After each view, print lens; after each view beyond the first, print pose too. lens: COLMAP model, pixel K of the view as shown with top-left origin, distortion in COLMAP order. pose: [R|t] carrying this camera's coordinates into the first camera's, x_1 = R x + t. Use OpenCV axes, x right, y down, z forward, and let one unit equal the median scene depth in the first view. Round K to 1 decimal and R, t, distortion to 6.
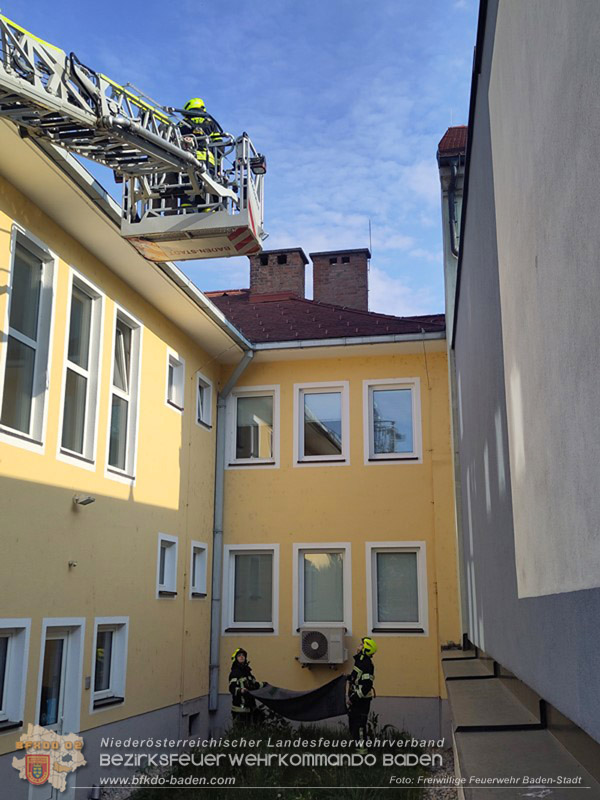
lens RADIAL K [[855.3, 0, 305.1], [0, 855.3, 400.0], [0, 0, 1]] dist [0.019200, 0.000000]
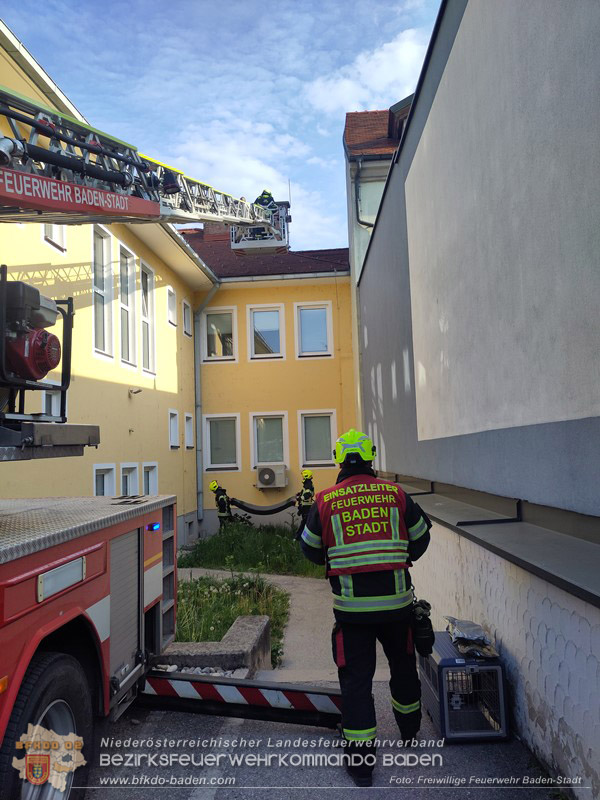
lens RADIAL K [[705.0, 0, 303.4], [0, 705.0, 396.7], [0, 0, 1]] dist [0.093059, 0.016735]
pose [[0.993614, -0.021584, 0.110746, -0.056103], [0.004571, 0.988428, 0.151624, -0.048468], [-0.112737, -0.150150, 0.982215, -0.231180]]
